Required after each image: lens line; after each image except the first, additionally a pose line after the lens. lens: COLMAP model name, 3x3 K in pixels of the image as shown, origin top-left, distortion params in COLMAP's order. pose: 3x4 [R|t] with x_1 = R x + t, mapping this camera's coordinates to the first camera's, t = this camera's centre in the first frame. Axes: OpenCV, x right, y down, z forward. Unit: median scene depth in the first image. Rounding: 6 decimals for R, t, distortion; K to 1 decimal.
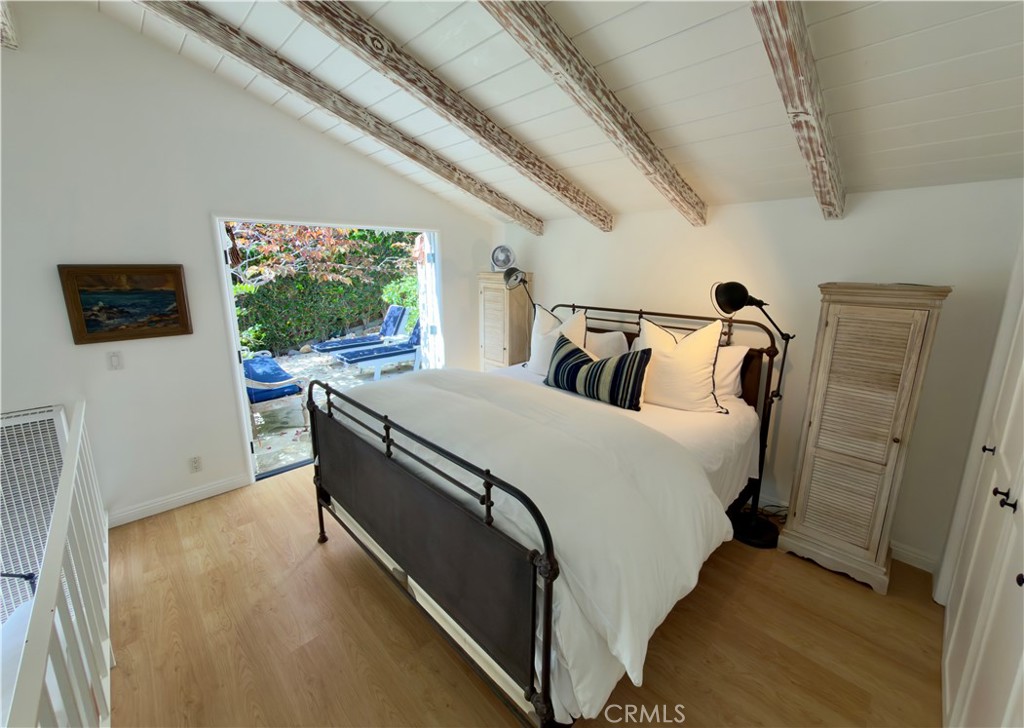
lens RADIAL K [[409.5, 0, 503.6], [0, 409.5, 339.2], [0, 0, 1]] dist [0.004158, 0.000871]
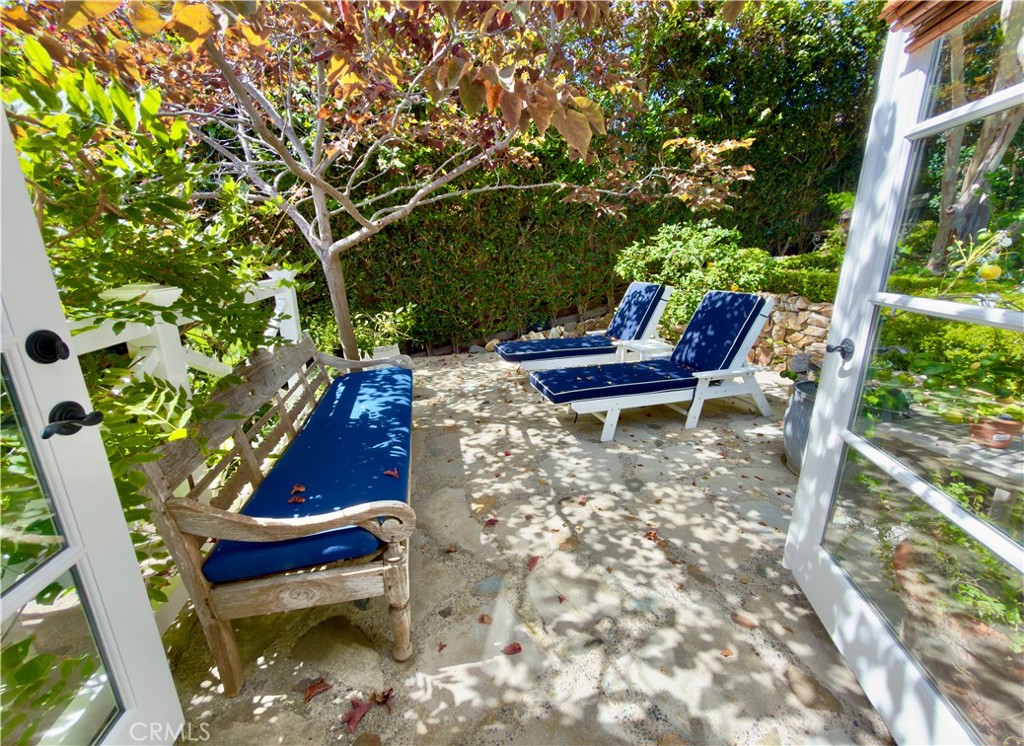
lens RADIAL K [[442.7, 0, 511.6], [0, 442.7, 372.5], [0, 0, 1]] dist [-0.000060, 0.000002]
pose [[0.895579, 0.121162, -0.428086, -0.159213], [-0.080732, 0.990486, 0.111444, -0.016901], [0.437516, -0.065247, 0.896841, 0.408120]]
